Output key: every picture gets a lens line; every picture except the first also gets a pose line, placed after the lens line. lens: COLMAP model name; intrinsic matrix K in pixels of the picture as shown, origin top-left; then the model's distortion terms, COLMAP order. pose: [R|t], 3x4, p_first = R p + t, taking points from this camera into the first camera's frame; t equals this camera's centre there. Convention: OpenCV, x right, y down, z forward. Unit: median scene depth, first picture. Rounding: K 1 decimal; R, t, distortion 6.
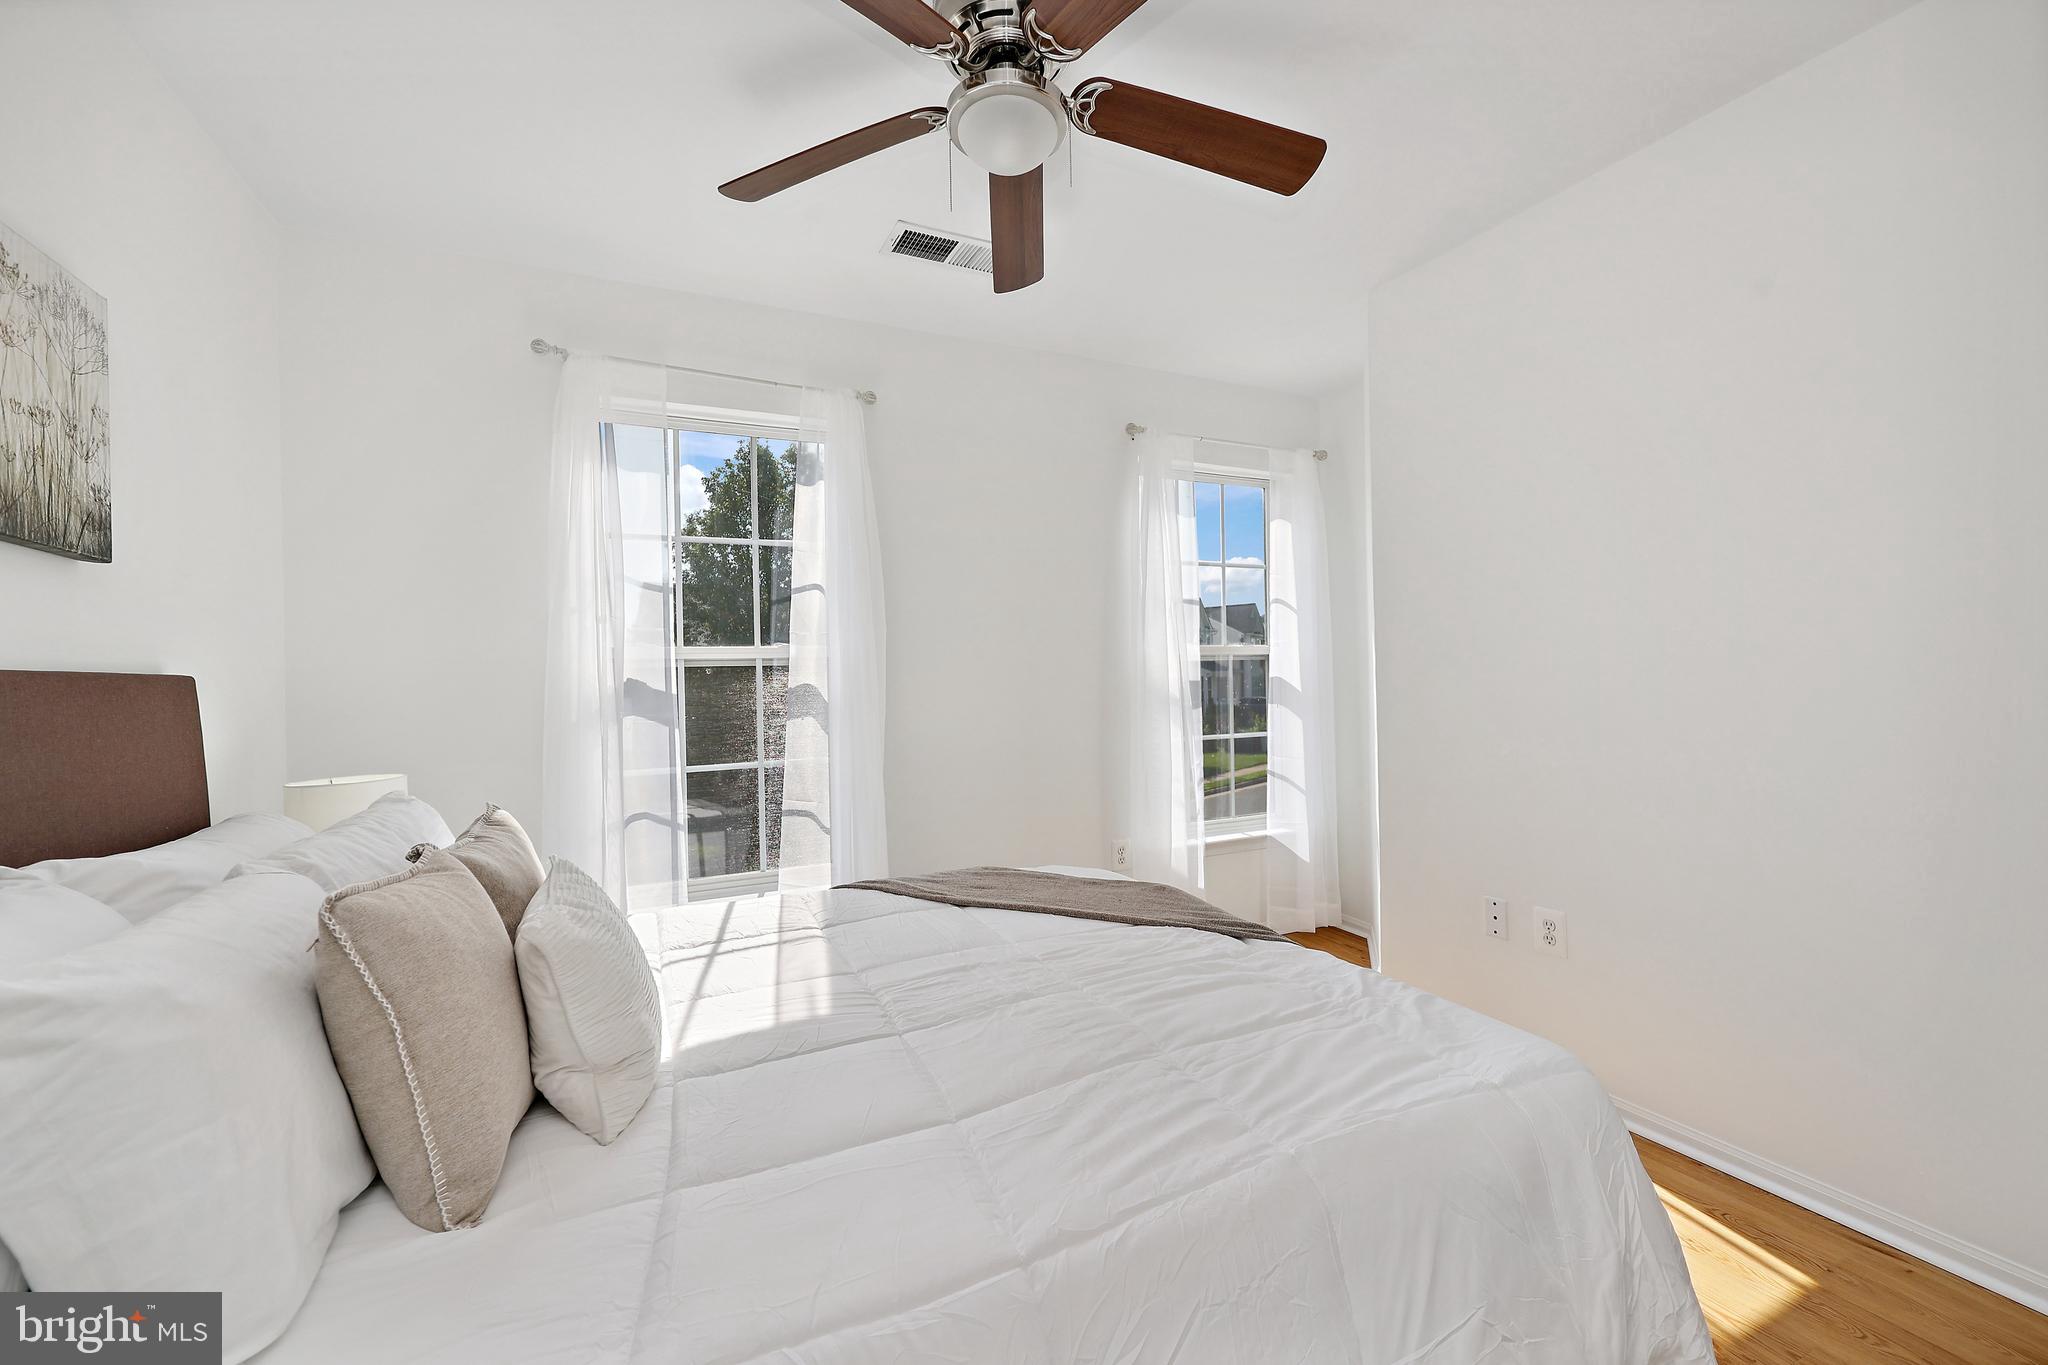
lens RADIAL K [[848.6, 0, 1046.7], [0, 848.6, 699.0], [0, 0, 1]] dist [-0.003021, -0.000305]
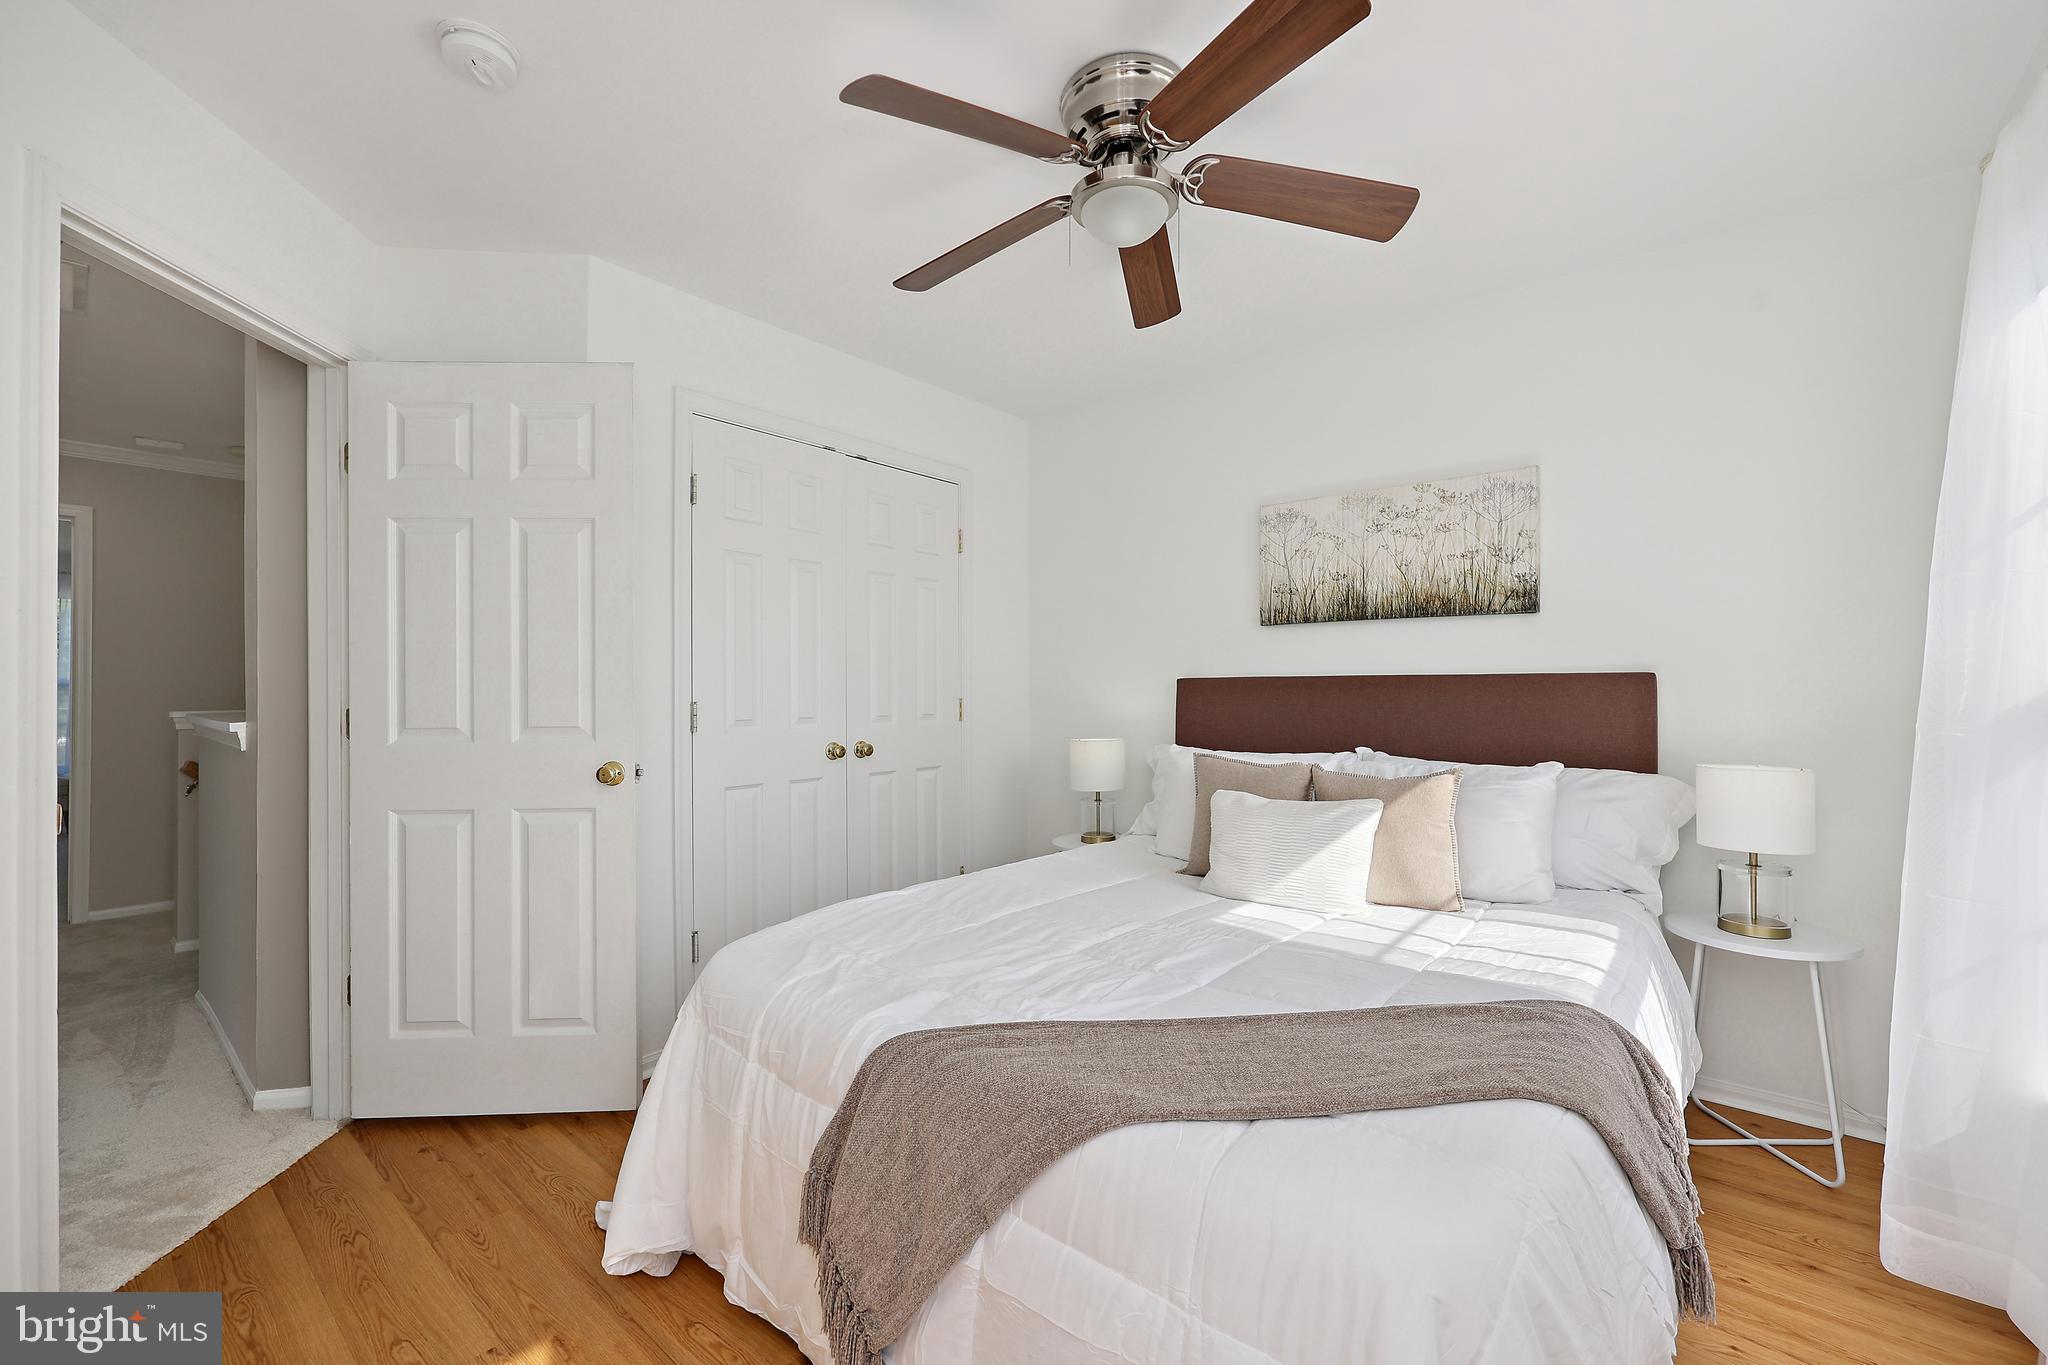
lens RADIAL K [[828.9, 0, 1024.0], [0, 828.9, 682.5], [0, 0, 1]] dist [-0.000870, -0.000079]
pose [[-0.915644, 0.026312, -0.401128, 0.584152], [0.021865, 0.999638, 0.015661, -0.062290], [0.401395, 0.005569, -0.915888, 2.134100]]
